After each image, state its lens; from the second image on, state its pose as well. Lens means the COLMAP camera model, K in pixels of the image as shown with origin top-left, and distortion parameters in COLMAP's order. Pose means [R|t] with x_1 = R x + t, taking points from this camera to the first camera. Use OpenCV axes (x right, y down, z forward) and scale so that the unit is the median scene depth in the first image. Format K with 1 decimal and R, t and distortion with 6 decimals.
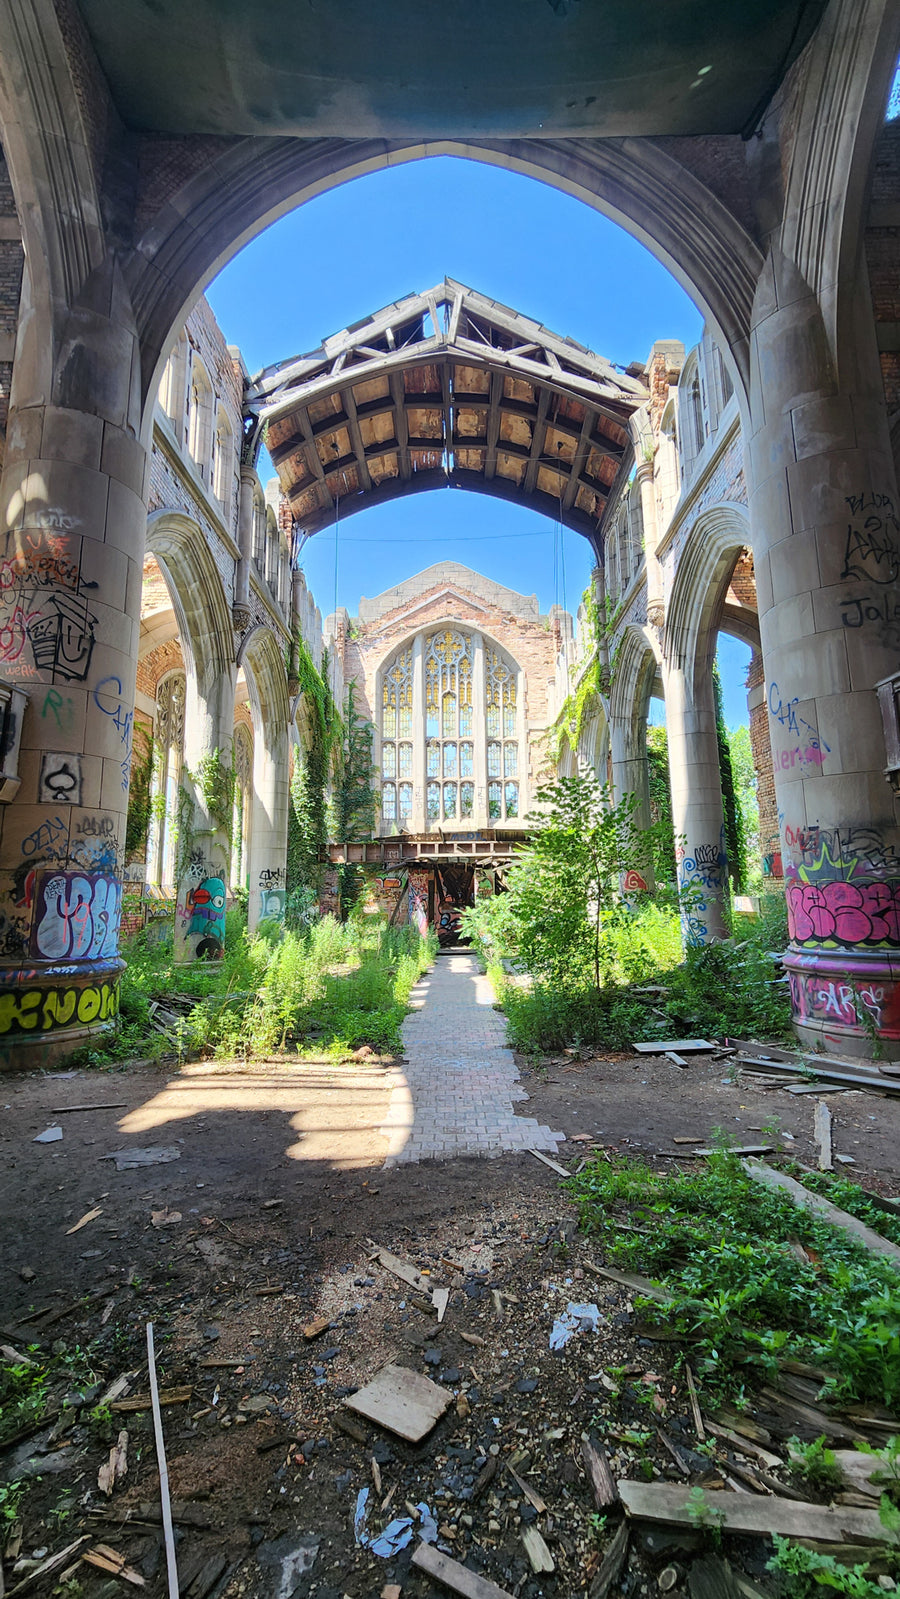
lens RADIAL K [[657.0, 0, 450.7], [0, 657.0, 781.4], [0, 0, 1]] dist [0.001250, 0.000086]
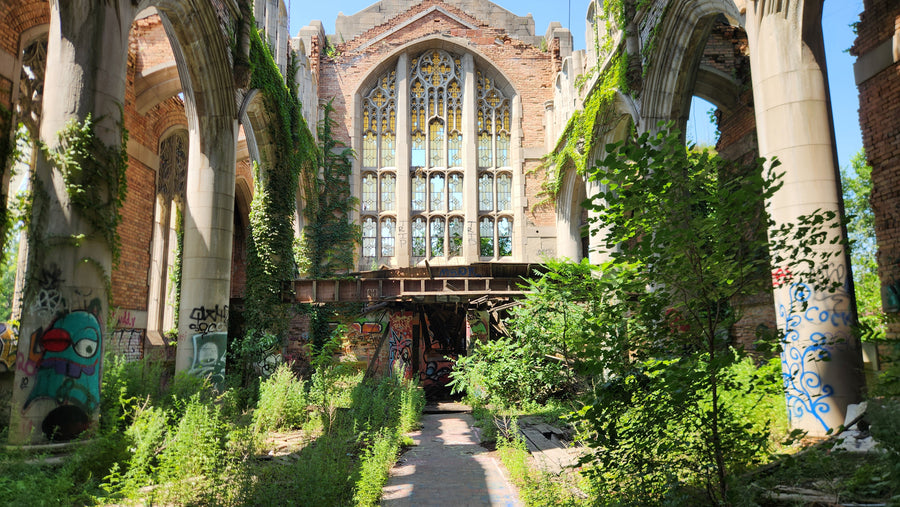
lens RADIAL K [[600.2, 0, 457.3], [0, 600.2, 244.2], [0, 0, 1]] dist [0.065666, -0.055782]
pose [[0.999185, 0.005611, 0.039962, -0.009744], [-0.005878, 0.999961, 0.006565, 0.050591], [-0.039923, -0.006794, 0.999180, 0.262538]]
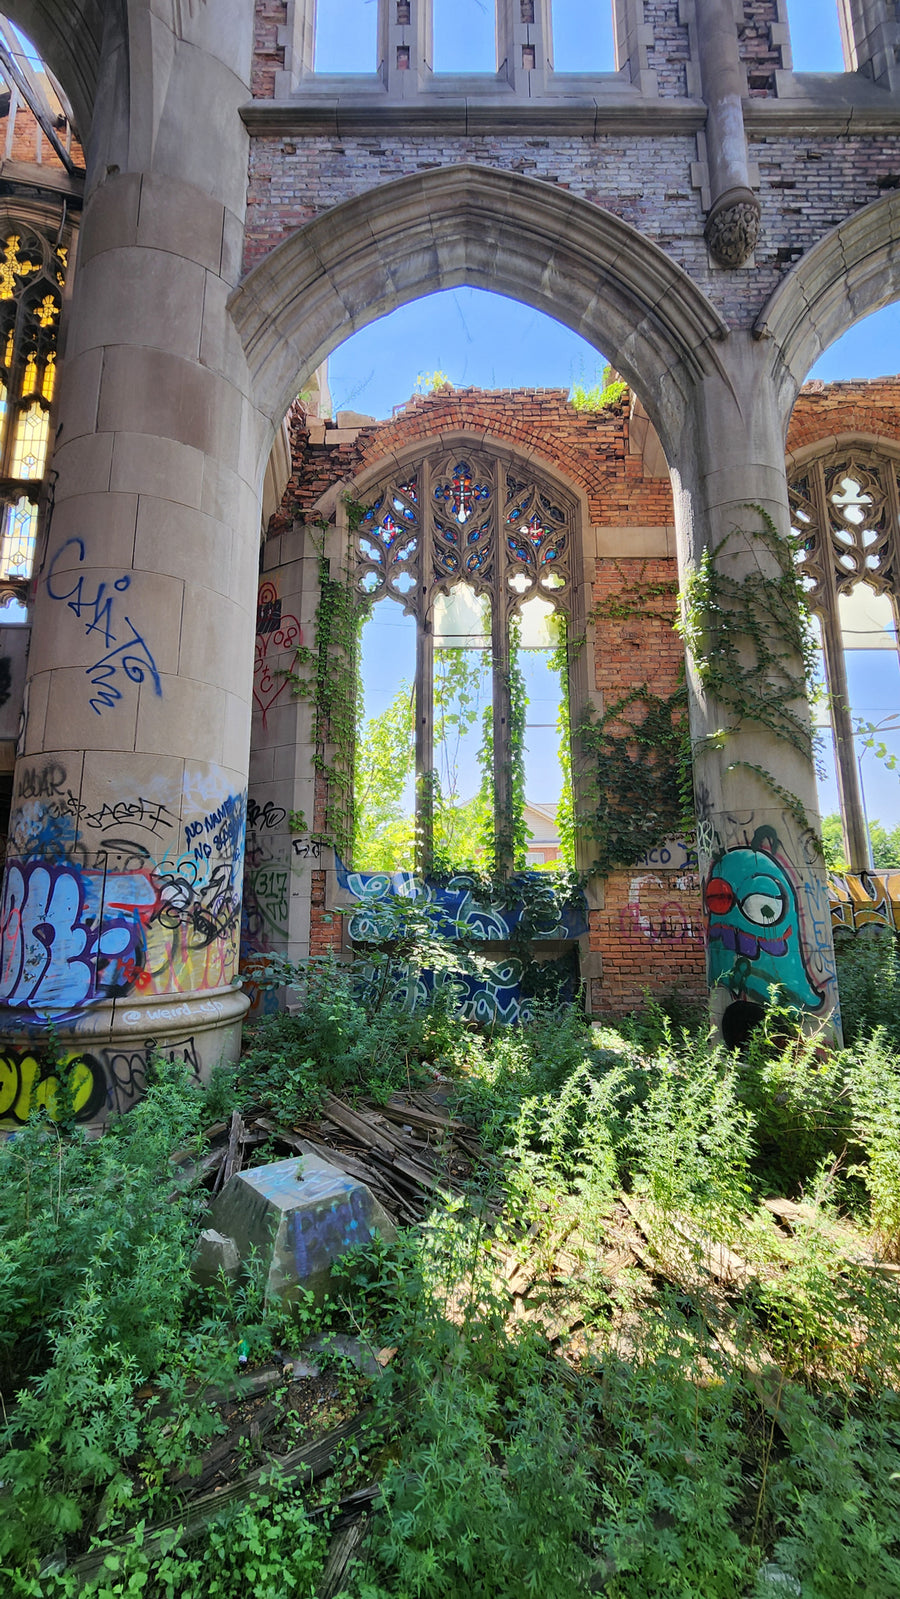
lens RADIAL K [[657.0, 0, 450.6], [0, 657.0, 793.7], [0, 0, 1]] dist [0.001250, 0.000086]
pose [[0.013972, -0.160972, -0.986860, 0.024118], [0.174856, 0.972142, -0.156096, 0.098354], [0.984495, -0.170378, 0.041730, 0.553107]]
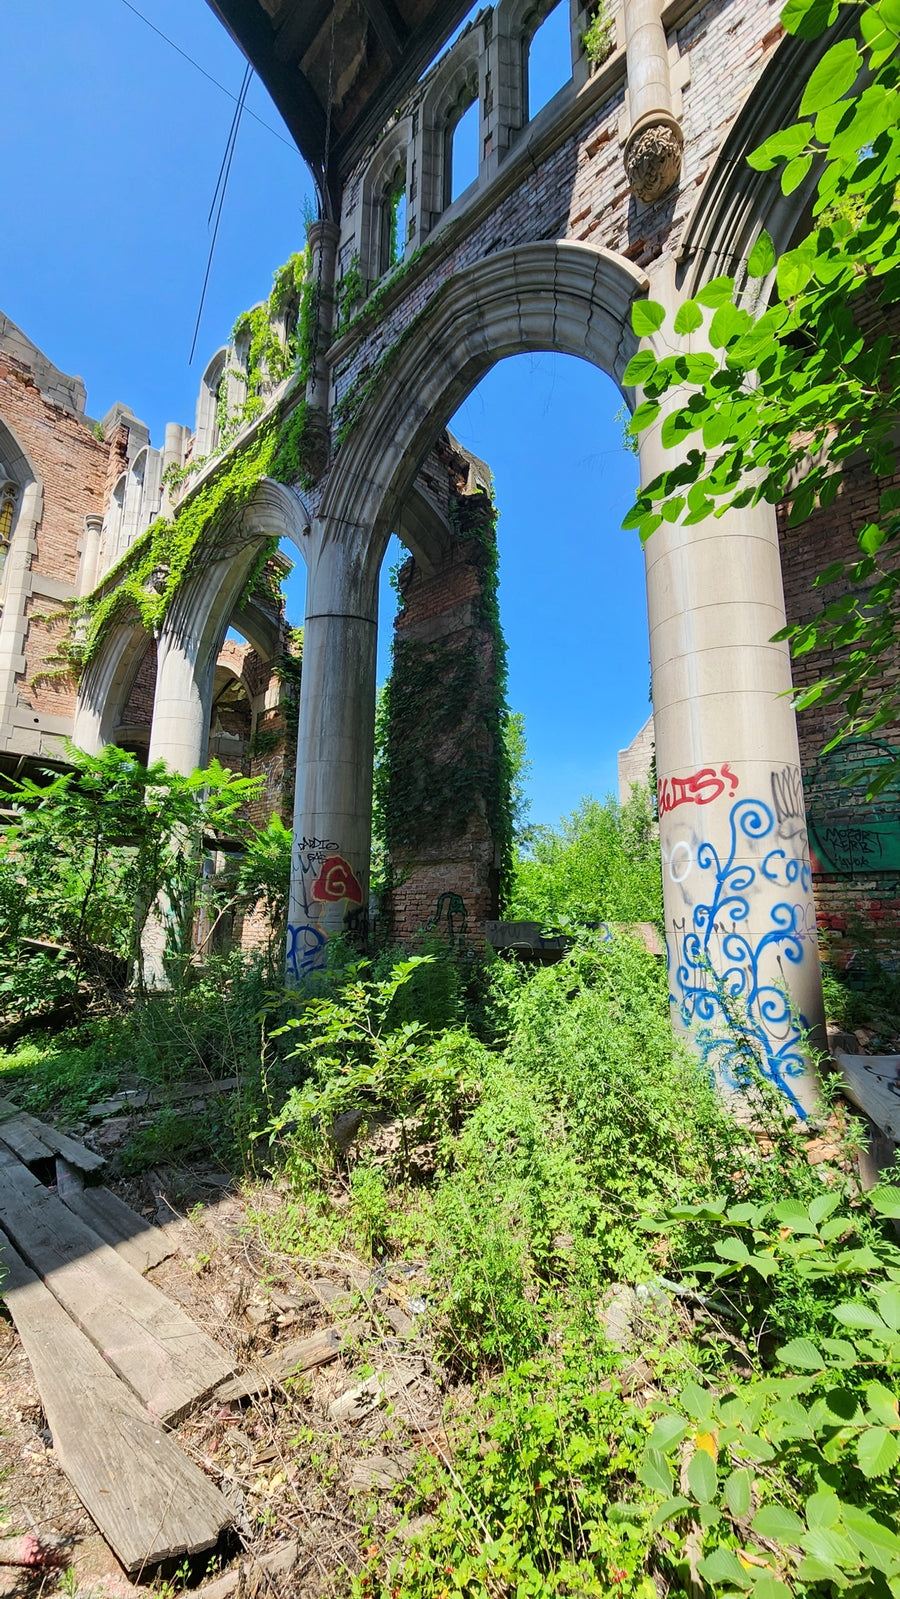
lens RADIAL K [[657.0, 0, 457.3], [0, 657.0, 786.0], [0, 0, 1]] dist [0.001250, 0.000086]
pose [[0.698760, 0.154616, 0.698447, 0.021732], [-0.133663, 0.987387, -0.084856, 0.106157], [-0.702758, -0.034062, 0.710613, 0.589428]]
